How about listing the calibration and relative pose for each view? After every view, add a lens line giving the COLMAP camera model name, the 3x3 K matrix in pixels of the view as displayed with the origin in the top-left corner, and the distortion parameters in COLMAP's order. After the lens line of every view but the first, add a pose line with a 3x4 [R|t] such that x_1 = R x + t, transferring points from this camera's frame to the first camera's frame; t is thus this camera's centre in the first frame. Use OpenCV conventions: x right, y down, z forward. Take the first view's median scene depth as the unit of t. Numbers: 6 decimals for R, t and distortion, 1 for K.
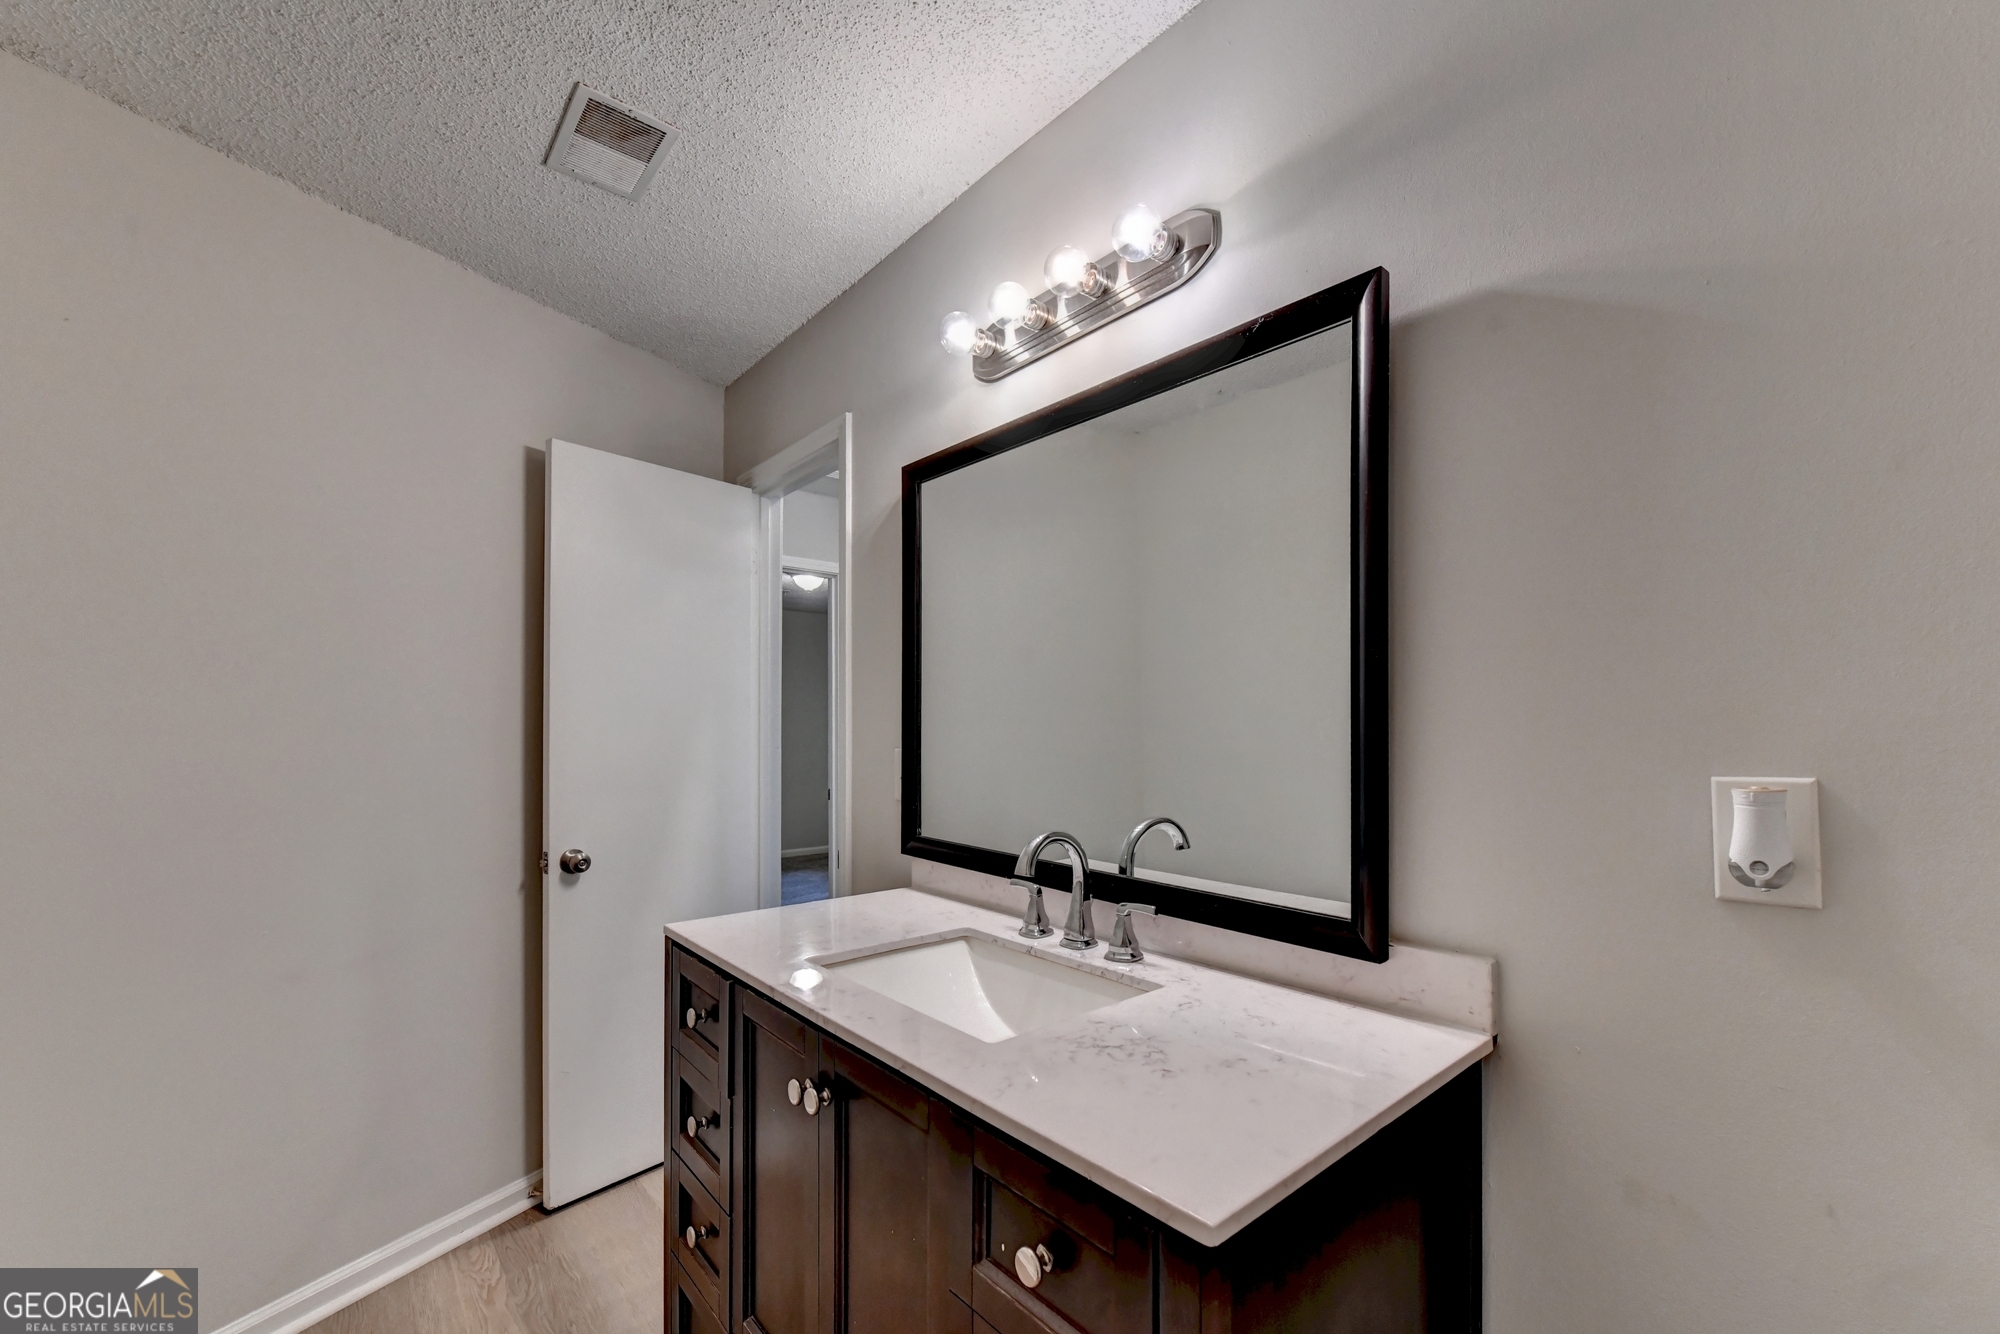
lens RADIAL K [[811.0, 0, 1036.4], [0, 811.0, 727.2], [0, 0, 1]] dist [-0.001181, -0.003237]
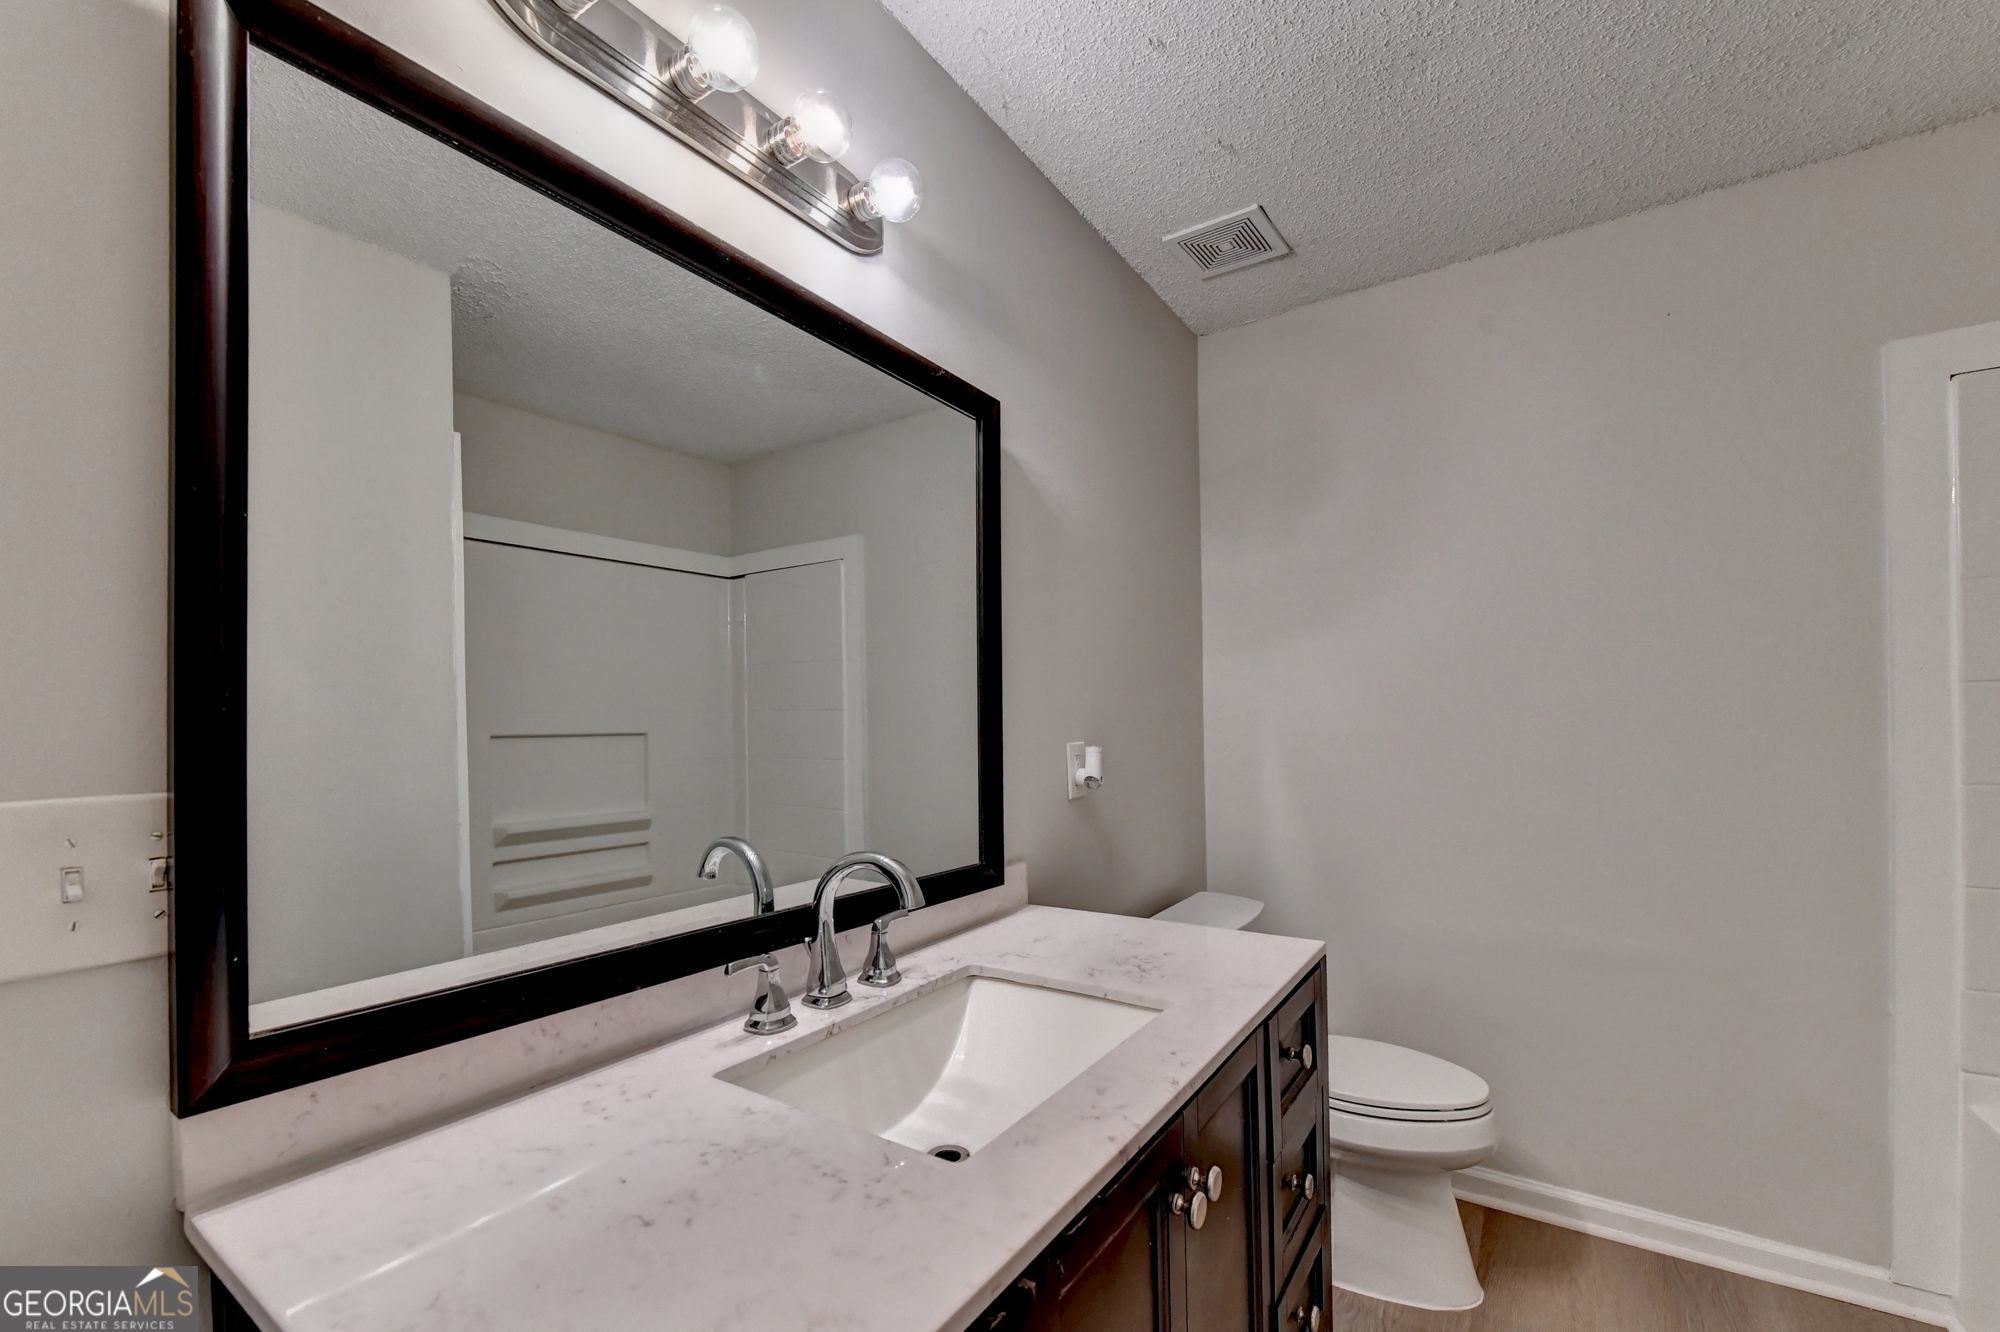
lens RADIAL K [[811.0, 0, 1036.4], [0, 811.0, 726.2], [0, 0, 1]] dist [-0.001181, -0.003237]
pose [[-0.268880, 0.002850, 0.963170, -0.828002], [0.008510, 0.999964, -0.000583, 0.009551], [-0.963136, 0.008040, -0.268894, 1.120922]]
